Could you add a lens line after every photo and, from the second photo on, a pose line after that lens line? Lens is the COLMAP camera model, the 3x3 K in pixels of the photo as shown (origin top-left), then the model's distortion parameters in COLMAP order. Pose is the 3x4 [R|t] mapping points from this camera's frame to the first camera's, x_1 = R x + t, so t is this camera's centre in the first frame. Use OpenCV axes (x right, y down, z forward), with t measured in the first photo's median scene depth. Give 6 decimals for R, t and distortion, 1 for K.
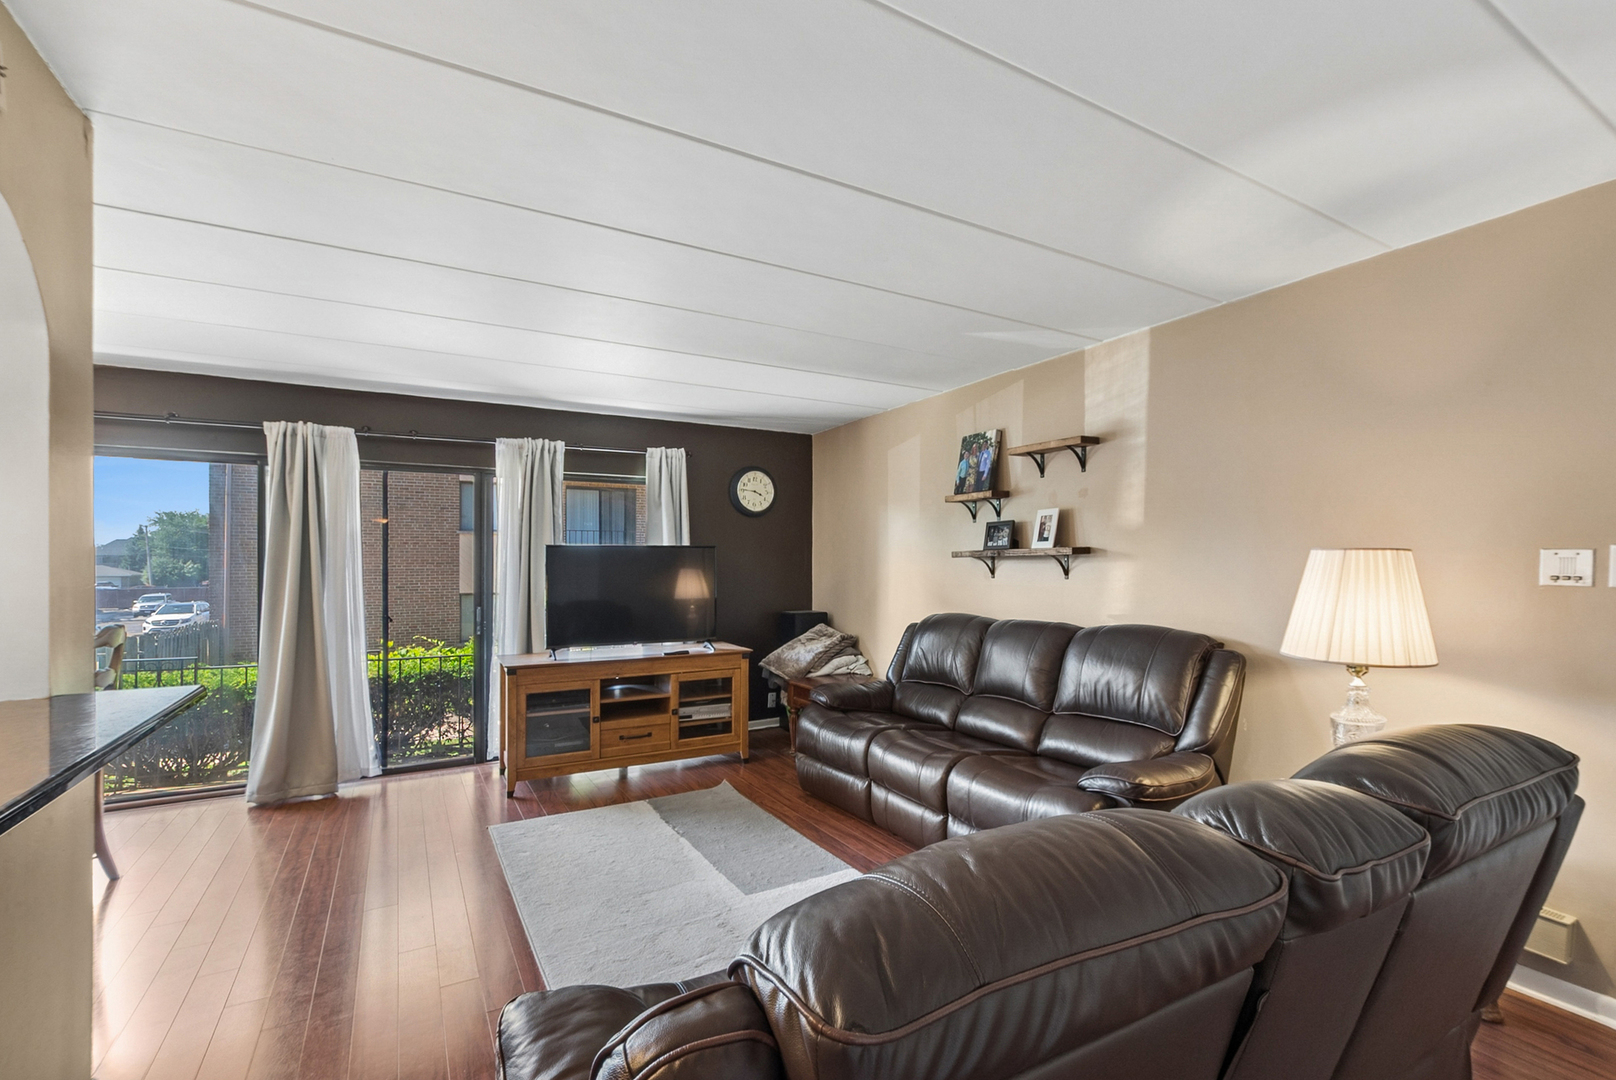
lens RADIAL K [[725.4, 0, 818.5], [0, 725.4, 567.0], [0, 0, 1]] dist [-0.000219, 0.000973]
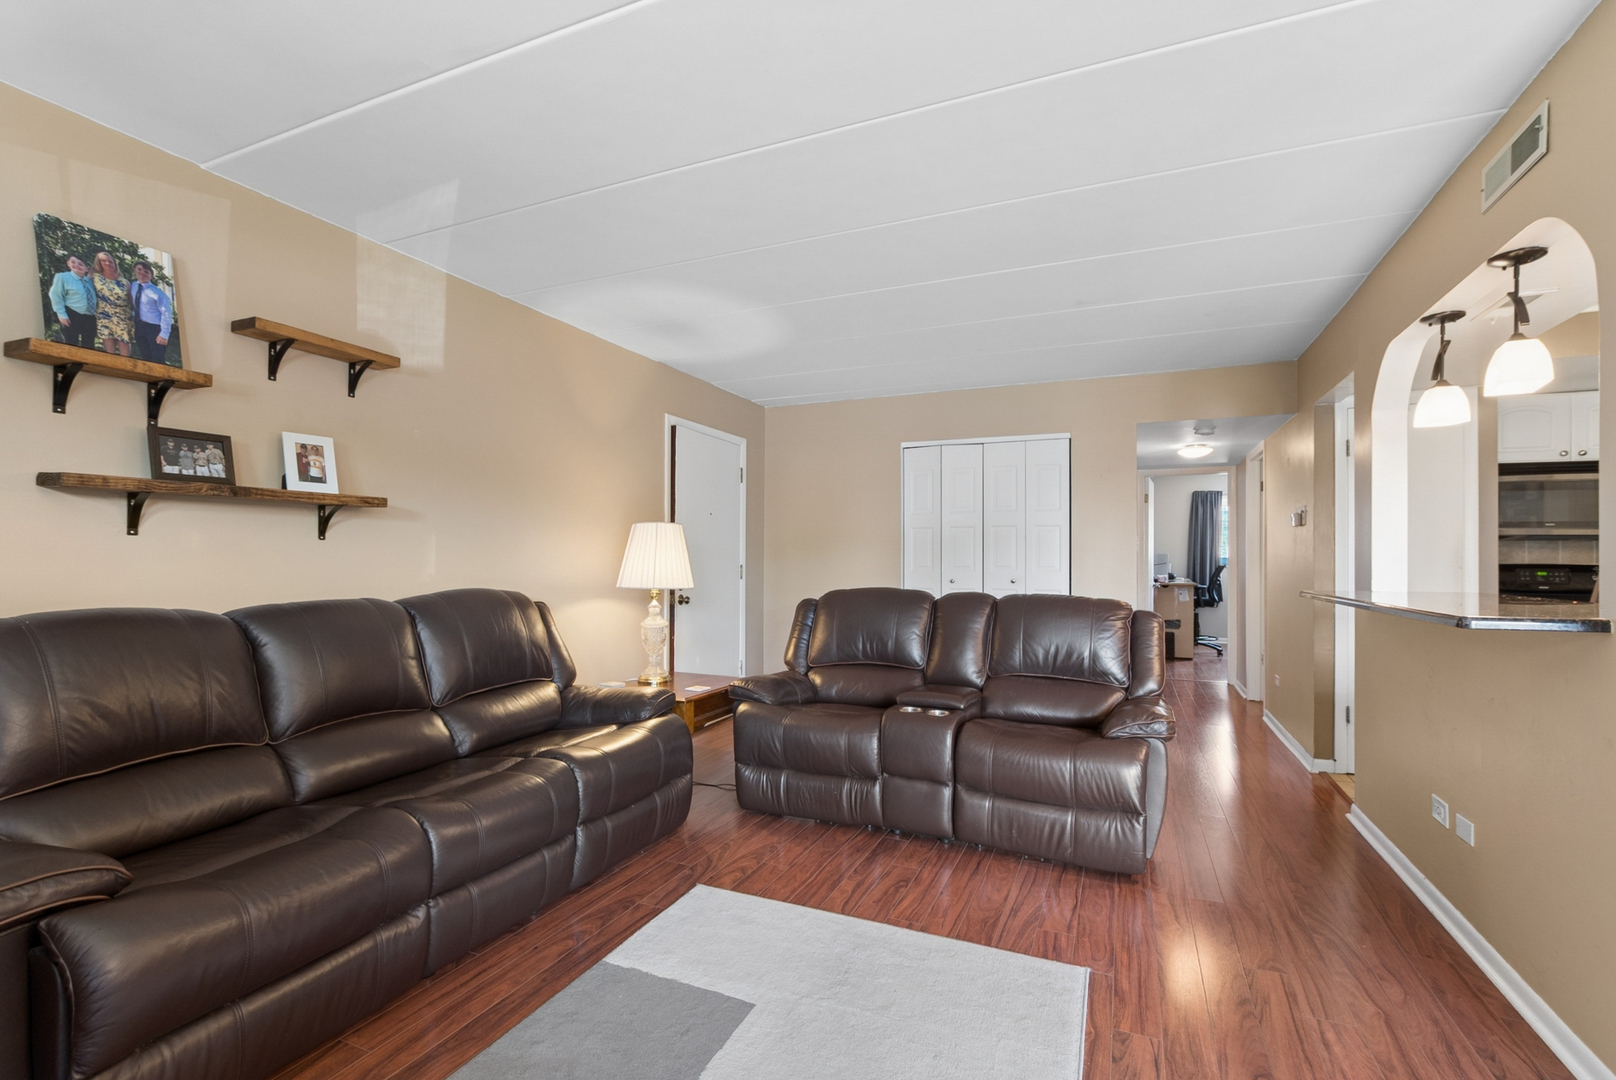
lens RADIAL K [[721.6, 0, 816.5], [0, 721.6, 549.5], [0, 0, 1]] dist [-0.000655, 0.000655]
pose [[-0.592310, 0.013385, 0.805599, -0.437107], [0.000470, 0.999868, -0.016268, 0.032891], [-0.805710, -0.009257, -0.592238, 0.889569]]
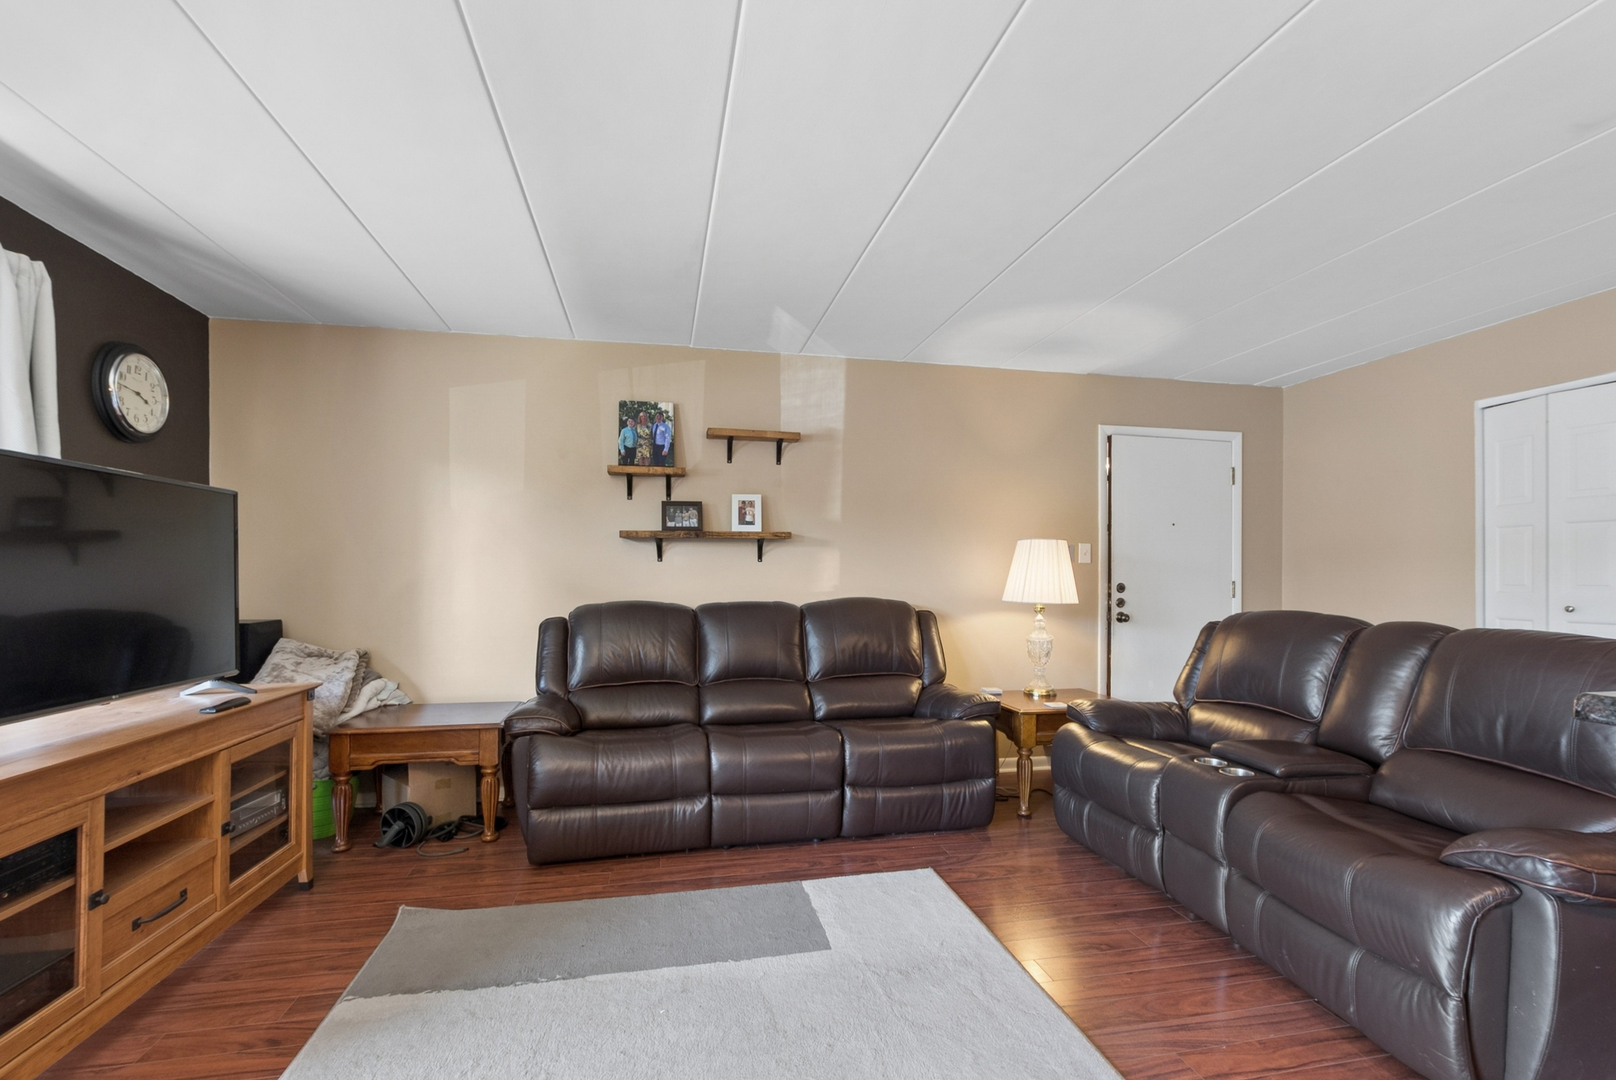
lens RADIAL K [[725.4, 0, 818.5], [0, 725.4, 567.0], [0, 0, 1]] dist [-0.000219, 0.000973]
pose [[0.317080, 0.013688, 0.948300, -0.559295], [-0.001269, 0.999901, -0.014008, 0.034041], [-0.948398, 0.003239, 0.317066, 0.500879]]
